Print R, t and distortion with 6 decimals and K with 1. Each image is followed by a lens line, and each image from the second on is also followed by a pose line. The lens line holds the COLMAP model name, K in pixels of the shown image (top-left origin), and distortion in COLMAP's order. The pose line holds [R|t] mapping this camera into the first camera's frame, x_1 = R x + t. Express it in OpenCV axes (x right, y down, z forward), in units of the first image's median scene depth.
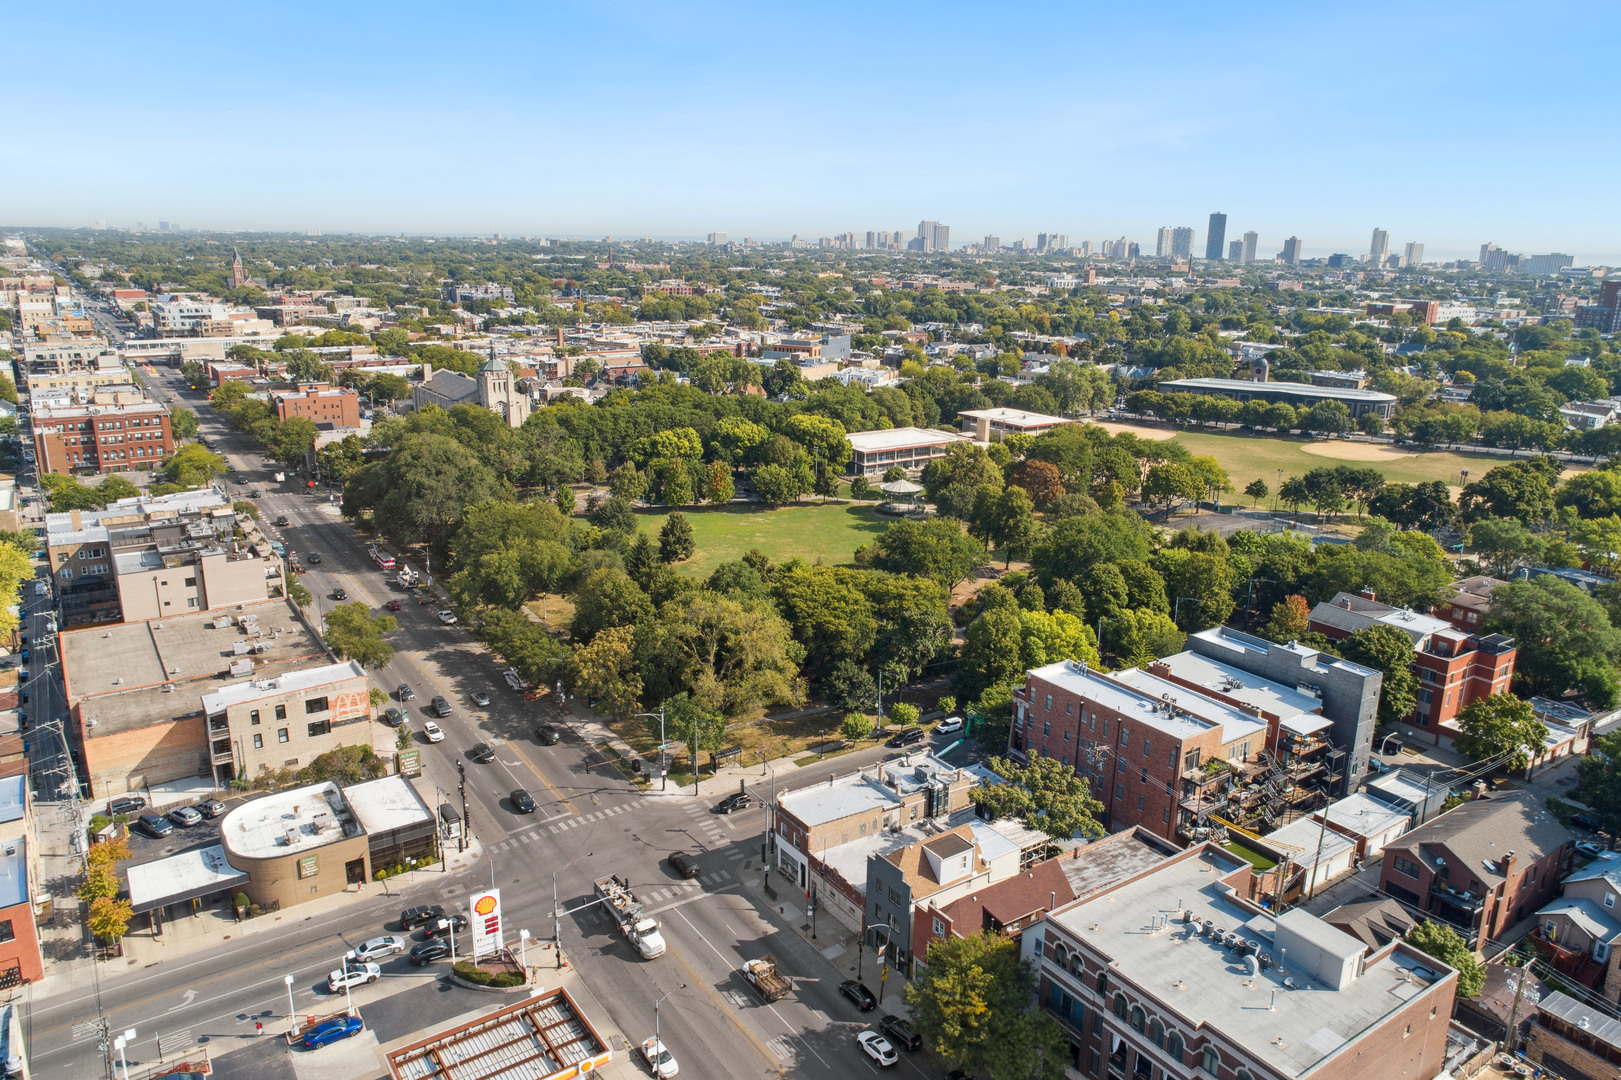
lens RADIAL K [[1124.8, 0, 810.5], [0, 1124.8, 540.0], [0, 0, 1]] dist [0.001388, 0.009283]
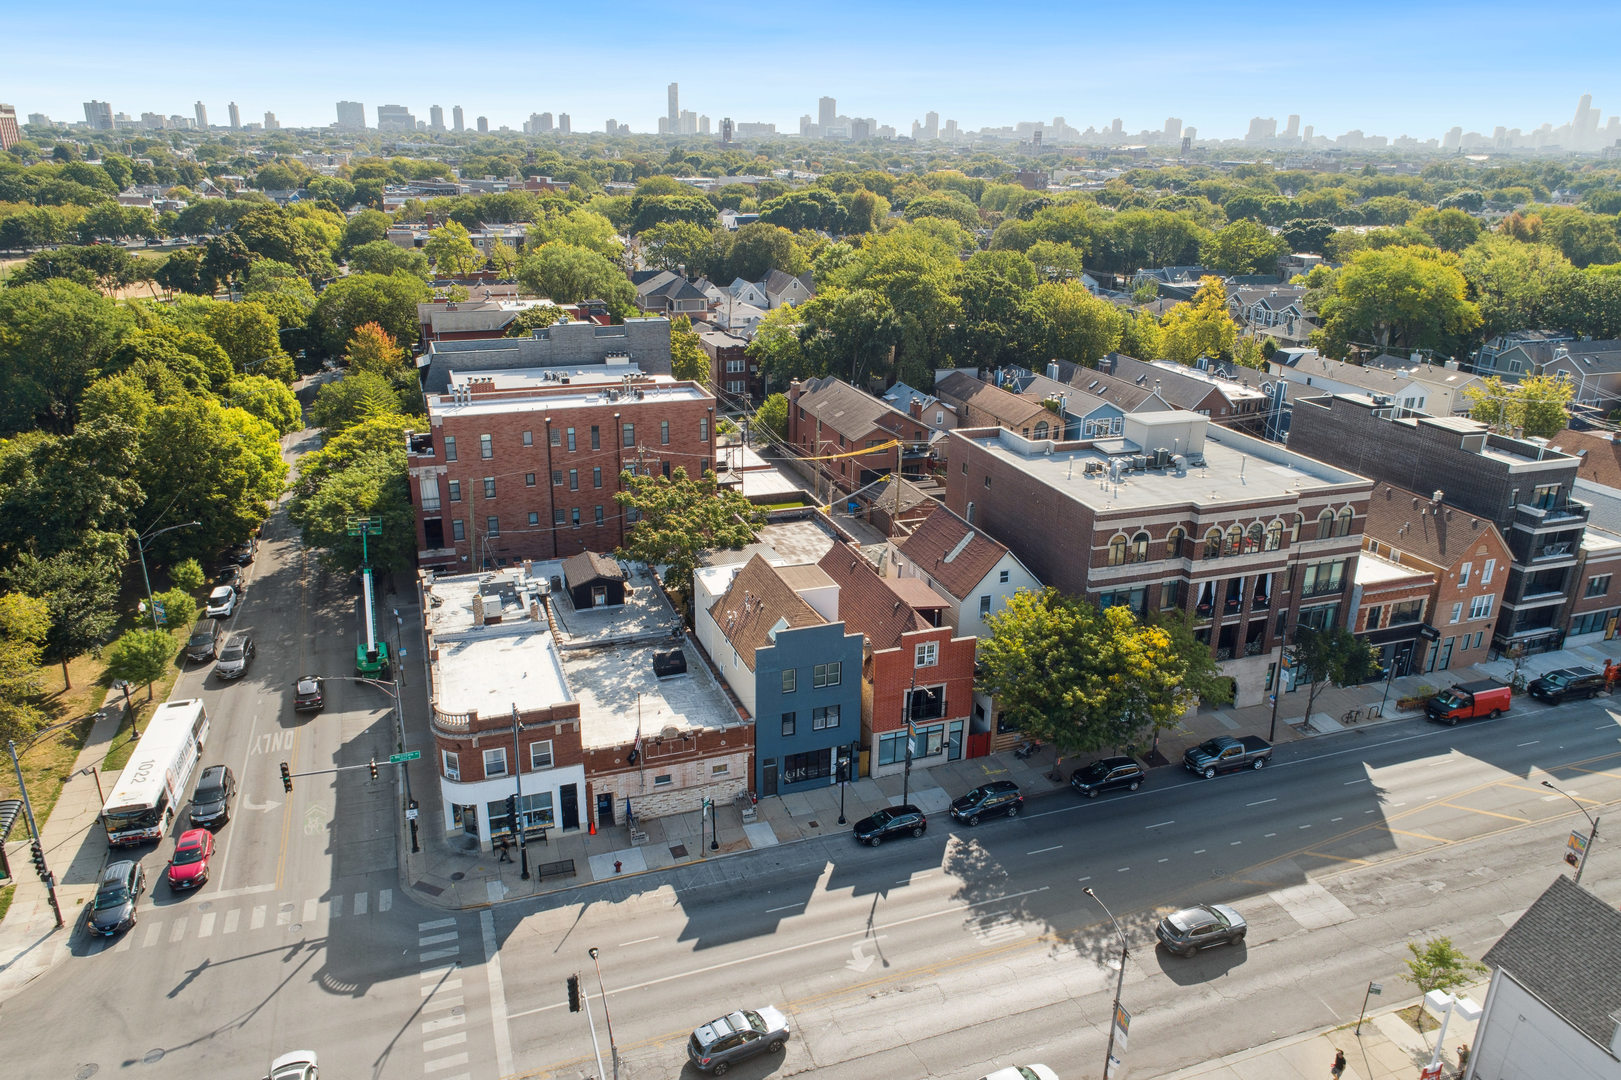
lens RADIAL K [[1129.7, 0, 810.5], [0, 1129.7, 540.0], [0, 0, 1]] dist [0.005111, 0.002813]
pose [[0.255569, -0.345267, 0.903037, -0.313468], [0.247533, 0.926290, 0.284103, 0.047795], [-0.934565, 0.150923, 0.322196, 0.541582]]
